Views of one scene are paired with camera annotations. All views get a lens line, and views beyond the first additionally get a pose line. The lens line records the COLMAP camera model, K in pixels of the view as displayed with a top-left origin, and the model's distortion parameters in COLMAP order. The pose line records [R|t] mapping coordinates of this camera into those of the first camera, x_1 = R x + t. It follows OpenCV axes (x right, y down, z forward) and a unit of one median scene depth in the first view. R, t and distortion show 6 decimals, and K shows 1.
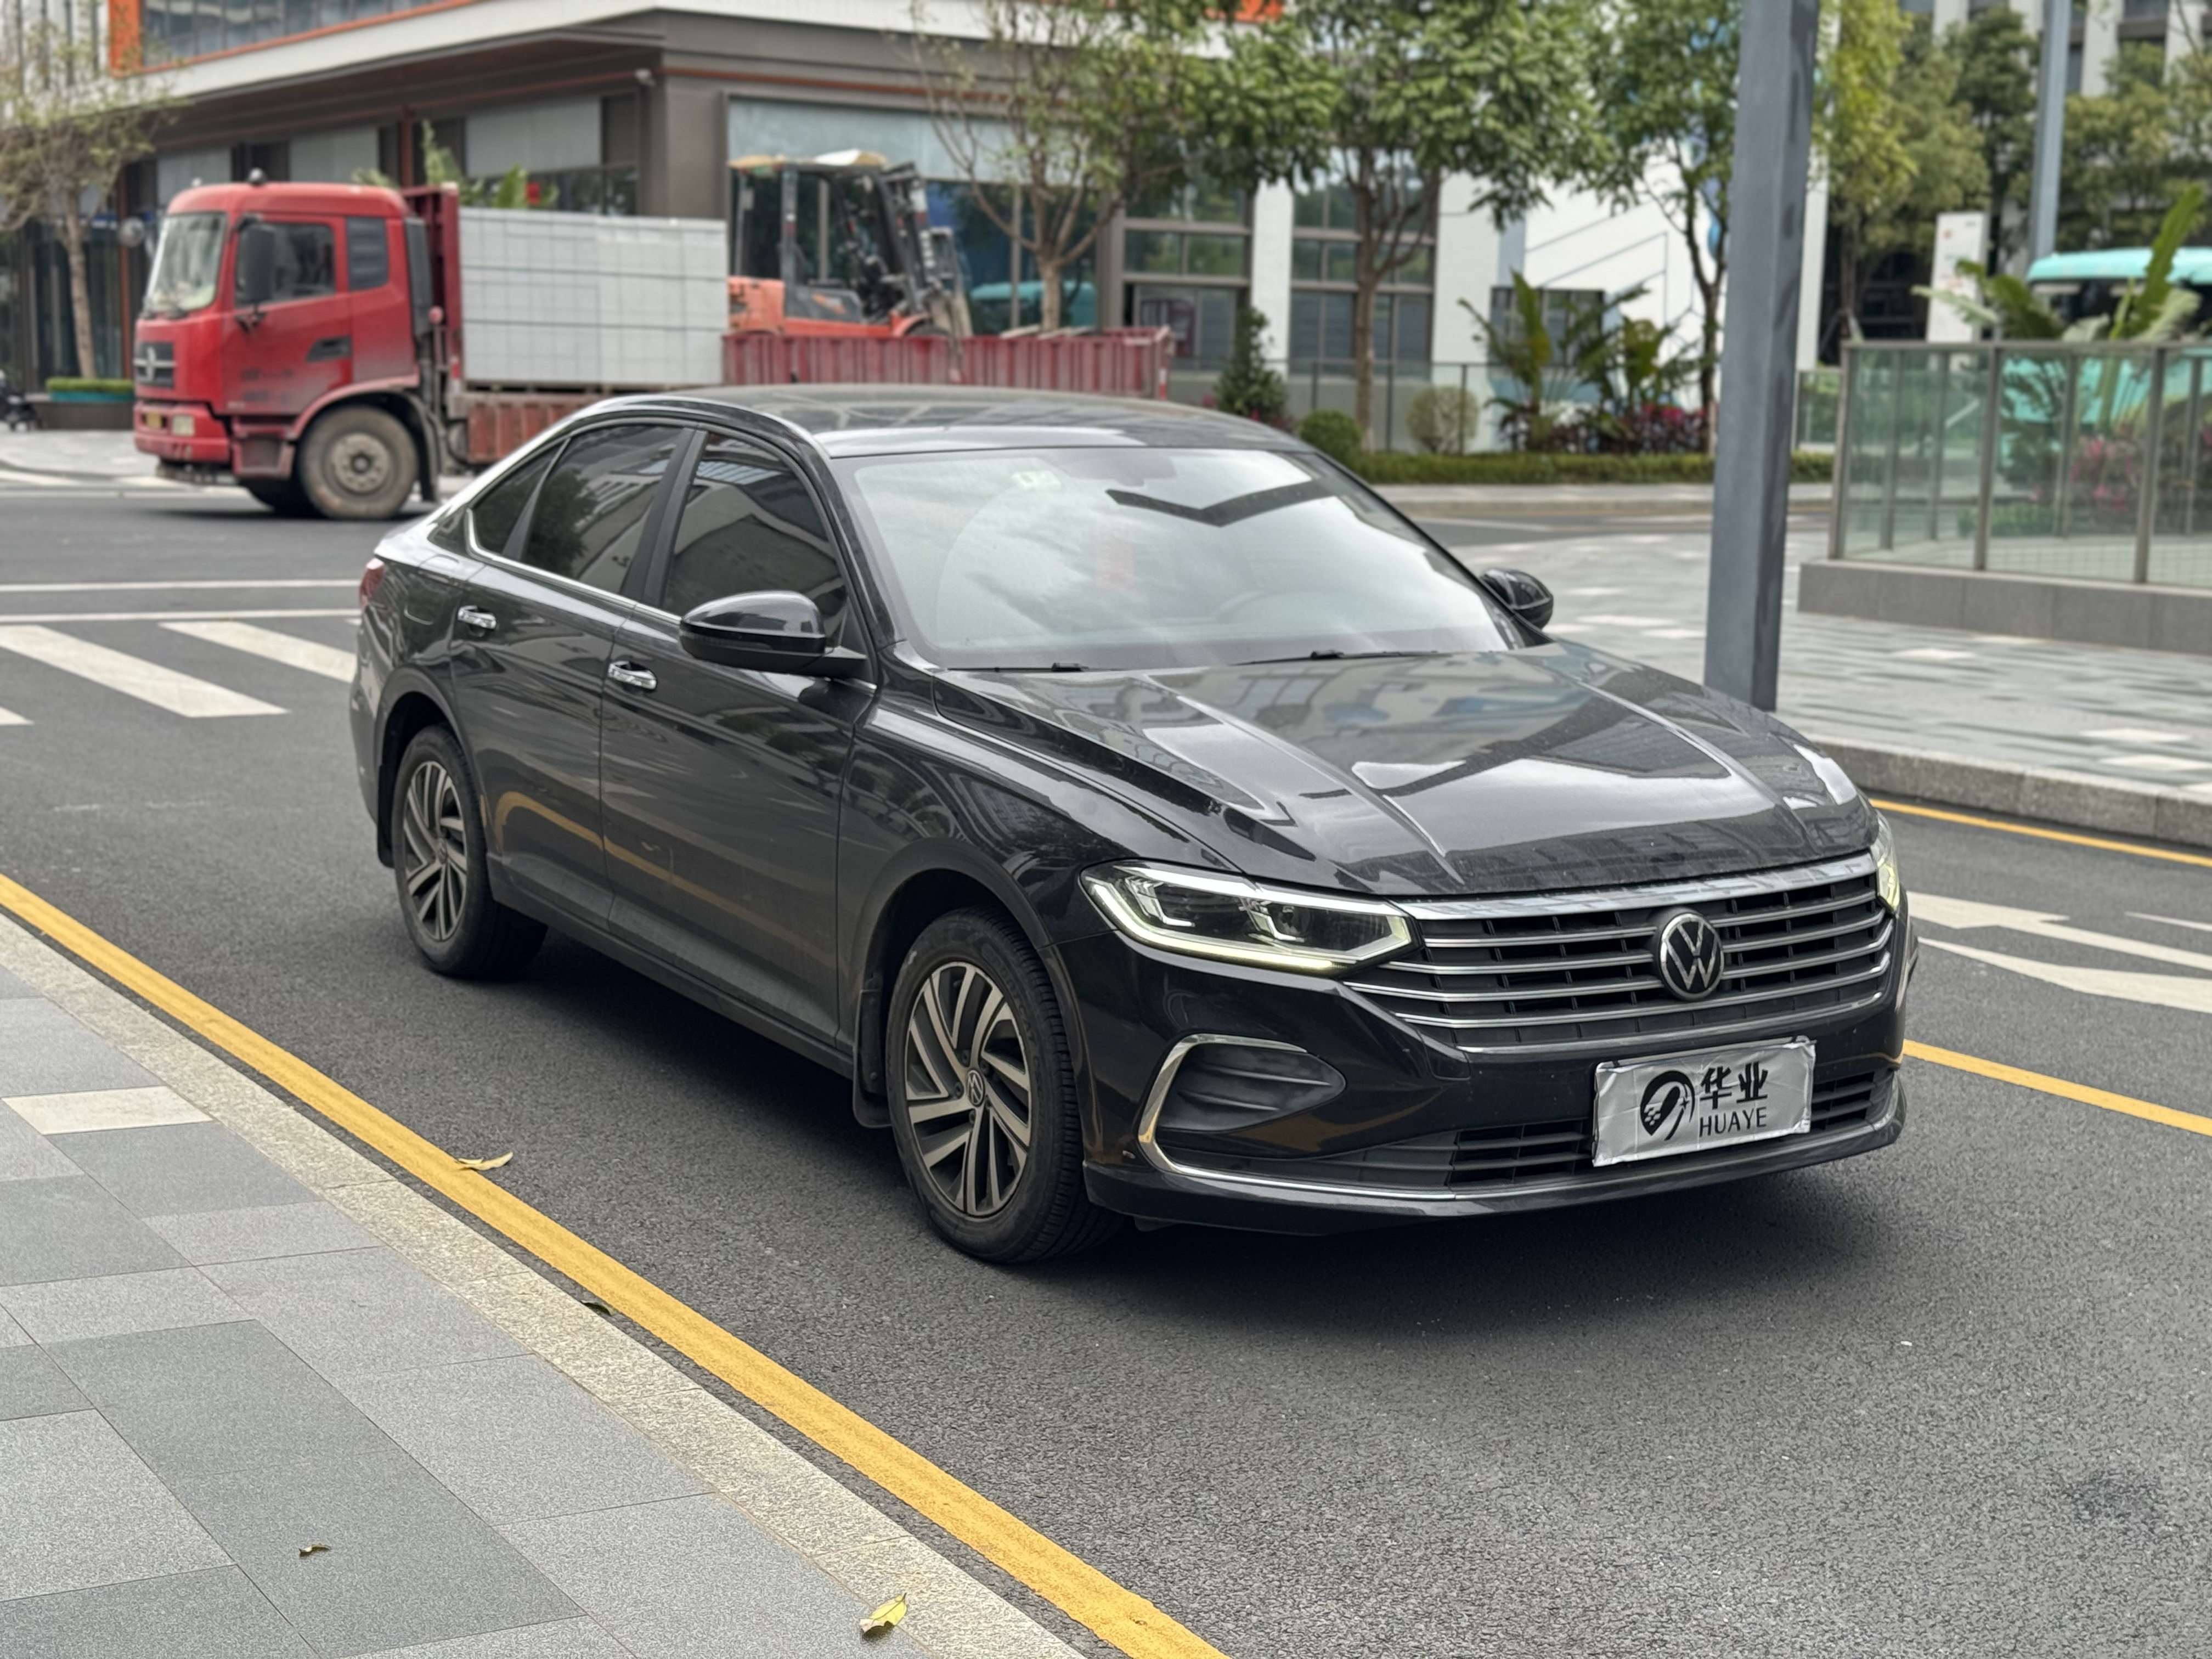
lens RADIAL K [[3109.6, 0, 1106.3], [0, 3109.6, 838.3], [0, 0, 1]] dist [0.115471, 0.000000]
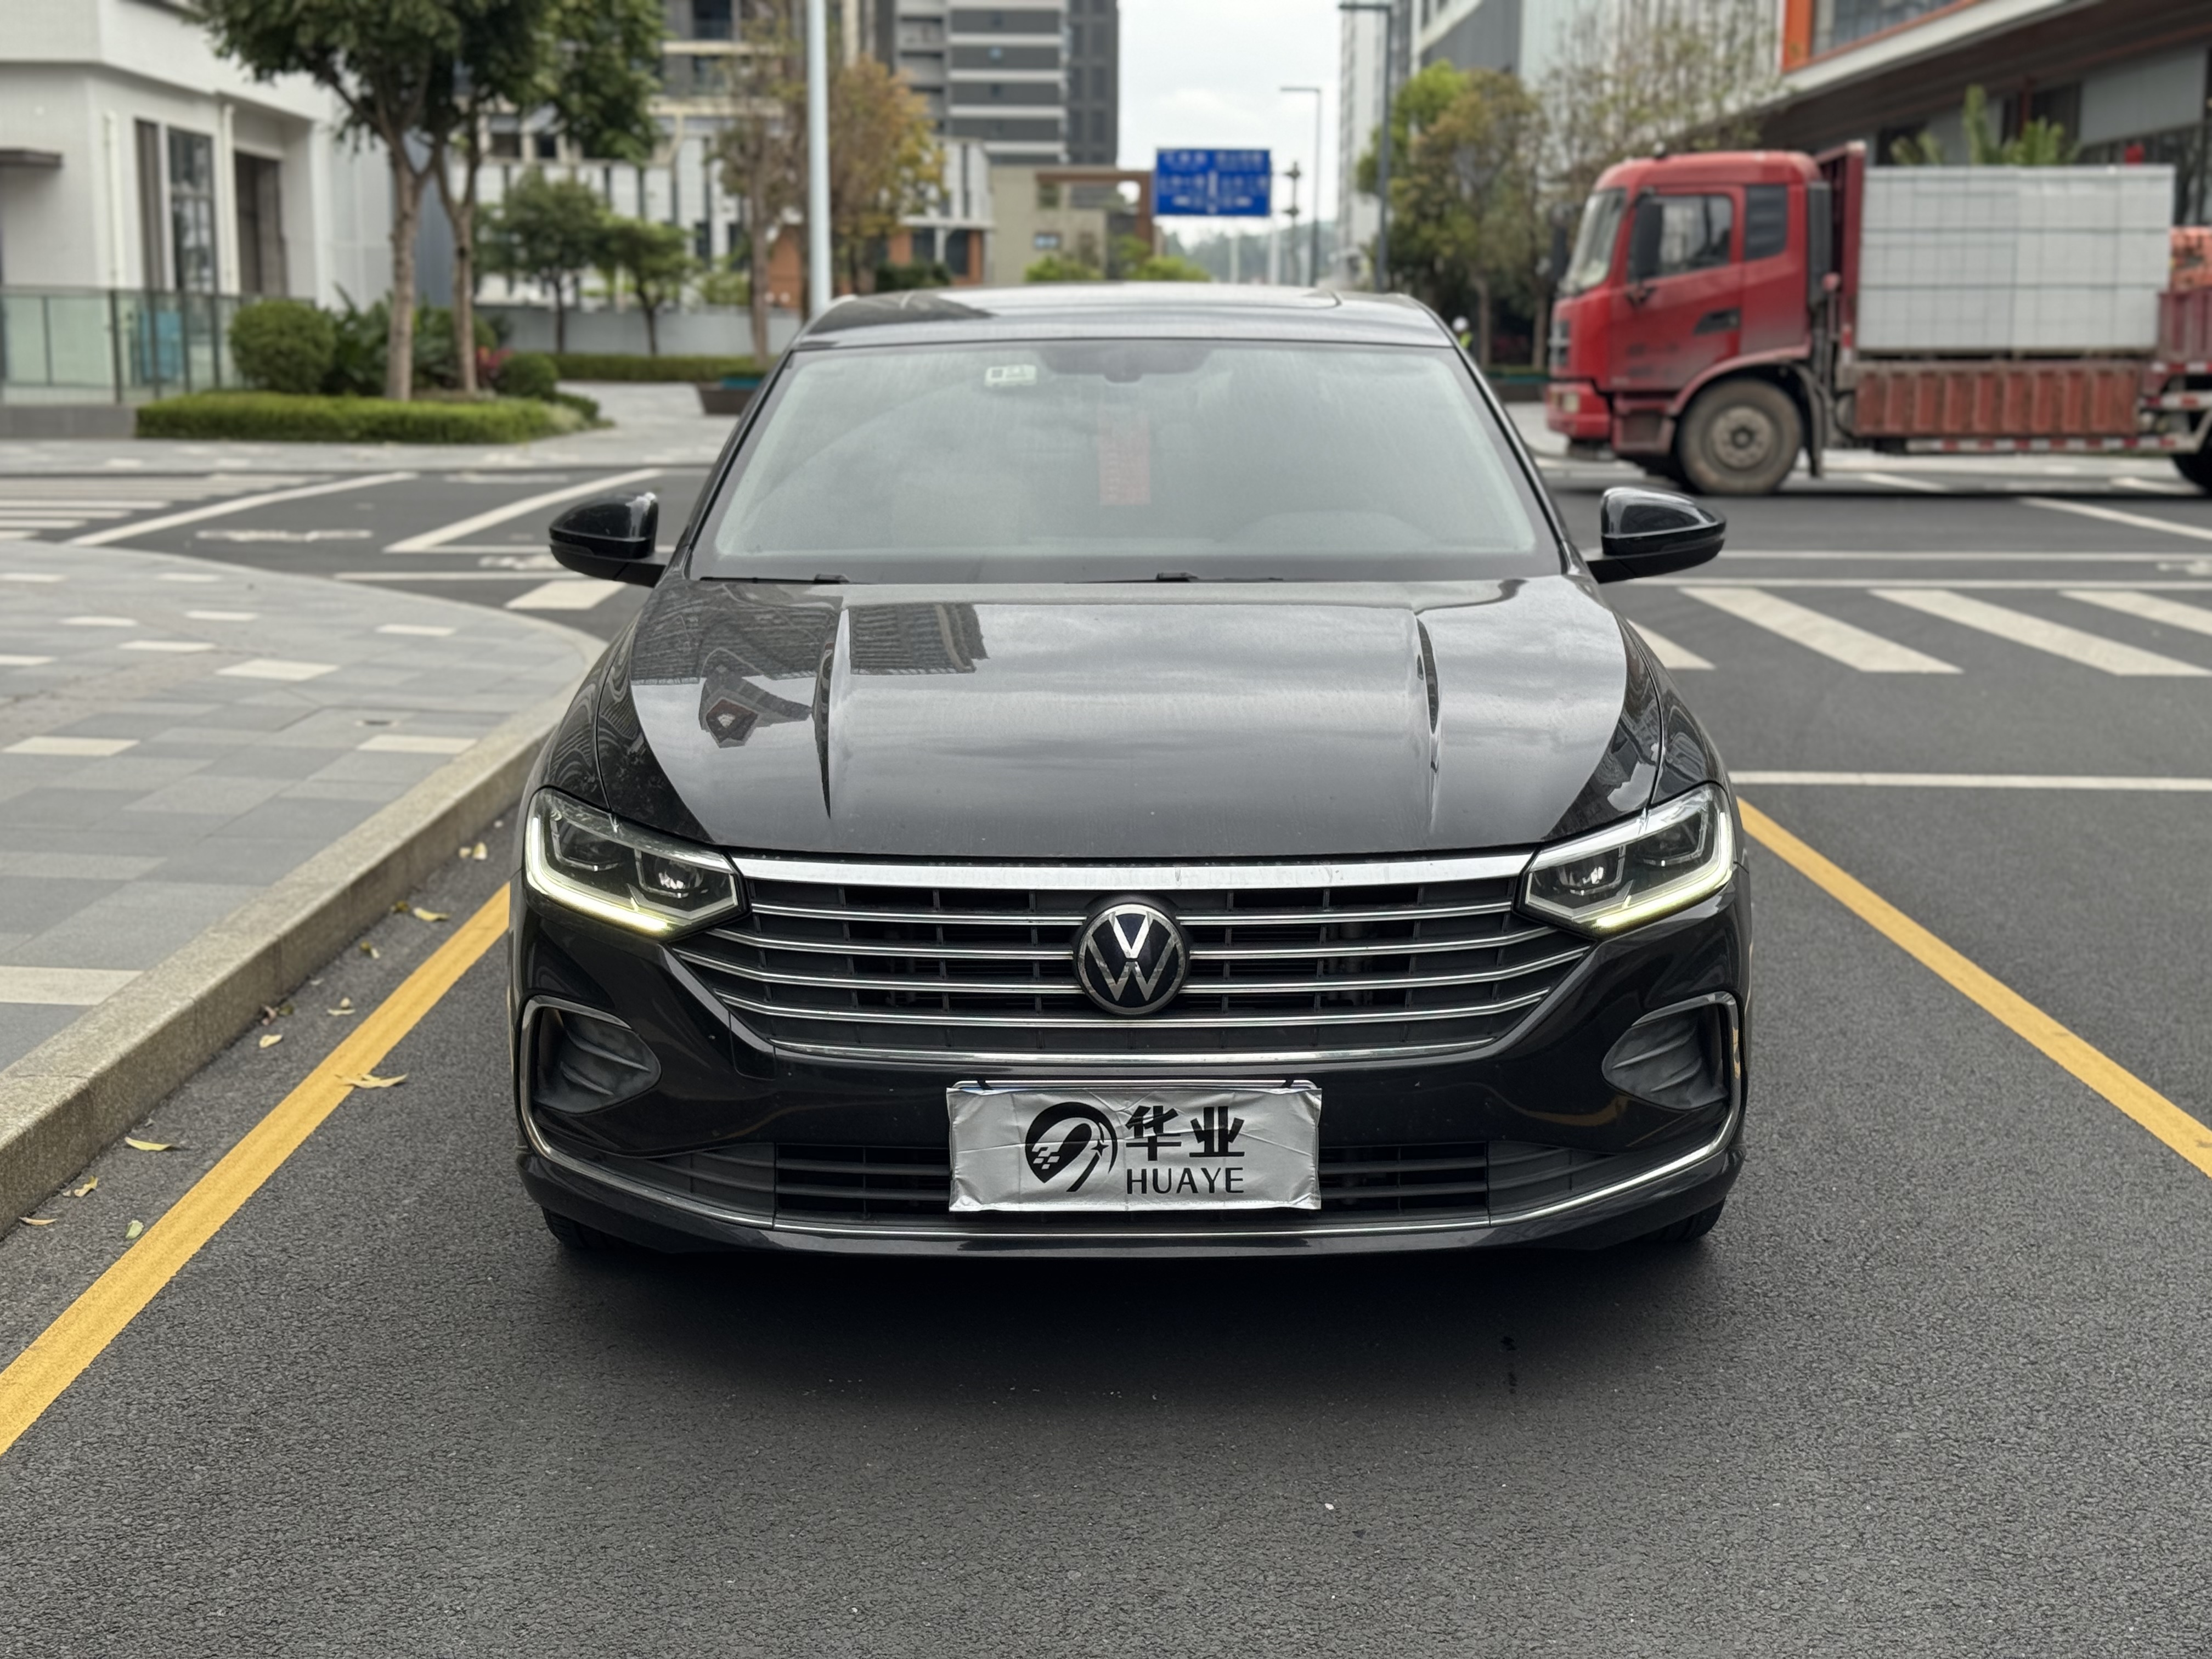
lens RADIAL K [[3109.6, 0, 1095.6], [0, 3109.6, 832.8], [0, 0, 1]] dist [0.115471, 0.000000]
pose [[0.846900, 0.066325, -0.527599, 0.116827], [-0.066713, 0.997604, 0.018322, -0.001316], [0.527550, 0.019681, 0.849296, 0.069160]]
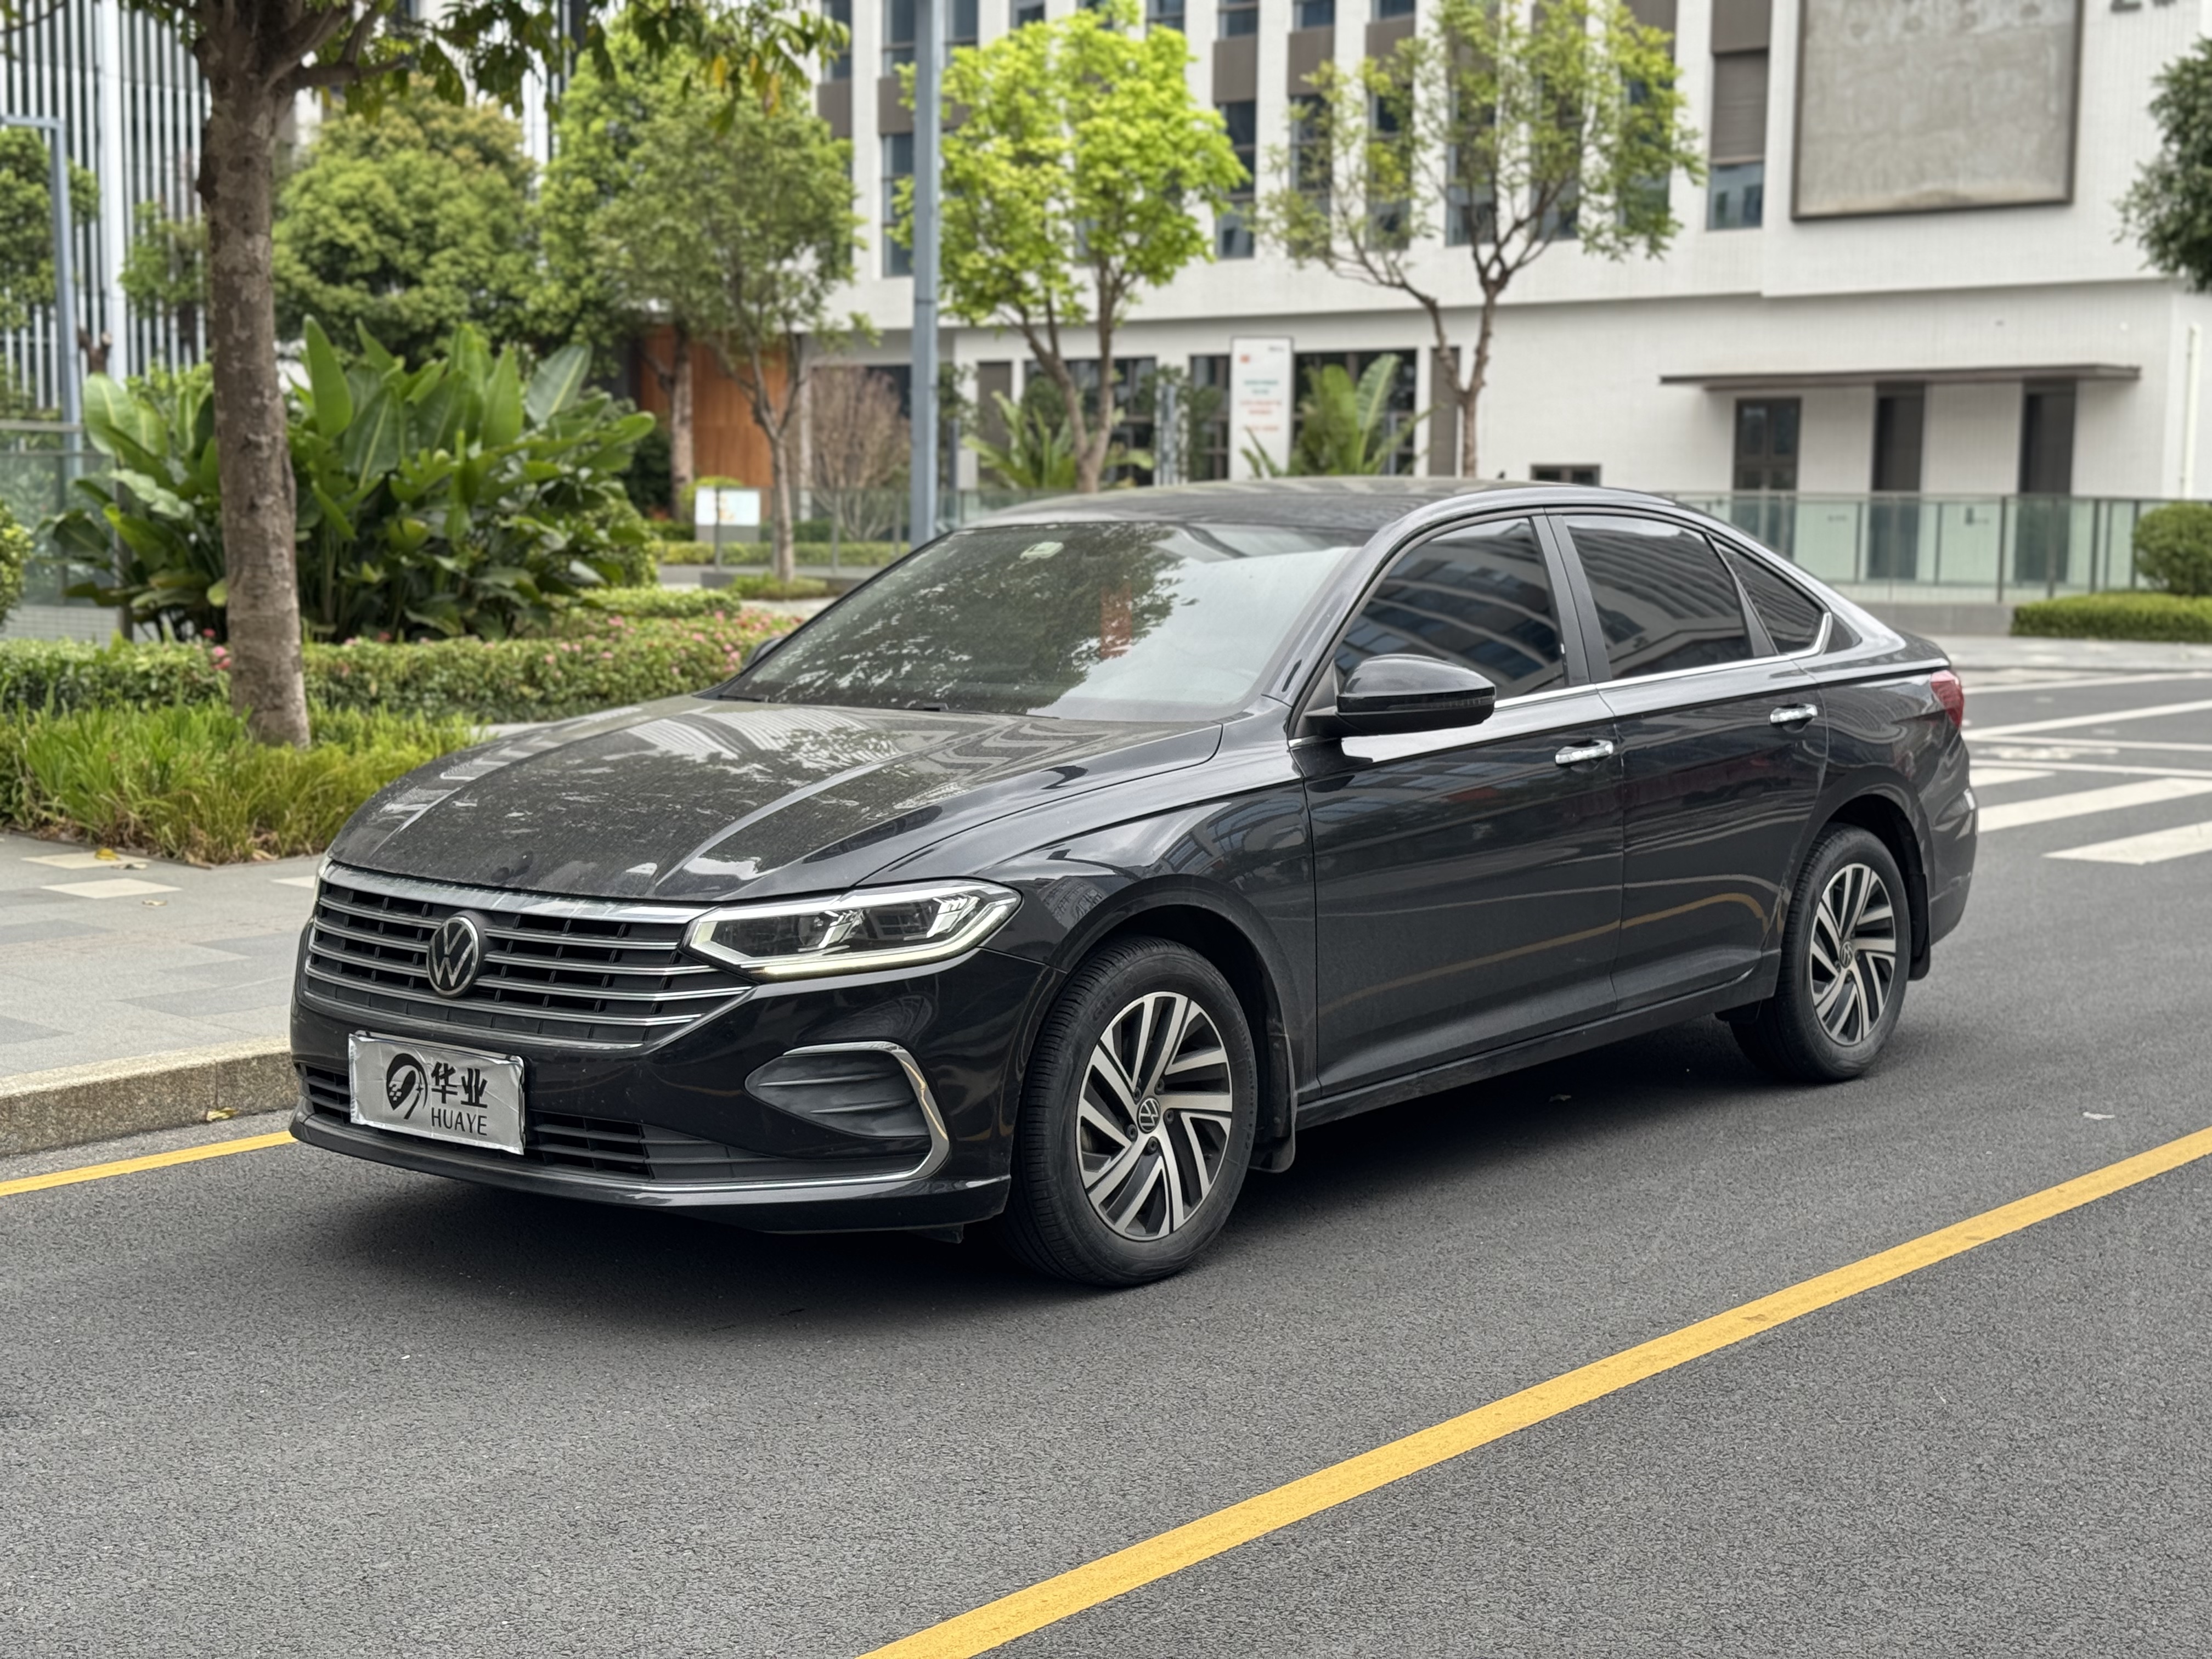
lens RADIAL K [[3109.6, 0, 1110.8], [0, 3109.6, 834.4], [0, 0, 1]] dist [0.115471, 0.000000]
pose [[0.311396, 0.077335, -0.947128, 0.252176], [-0.148708, 0.988369, 0.031810, -0.013958], [0.938572, 0.130940, 0.319275, 0.173836]]
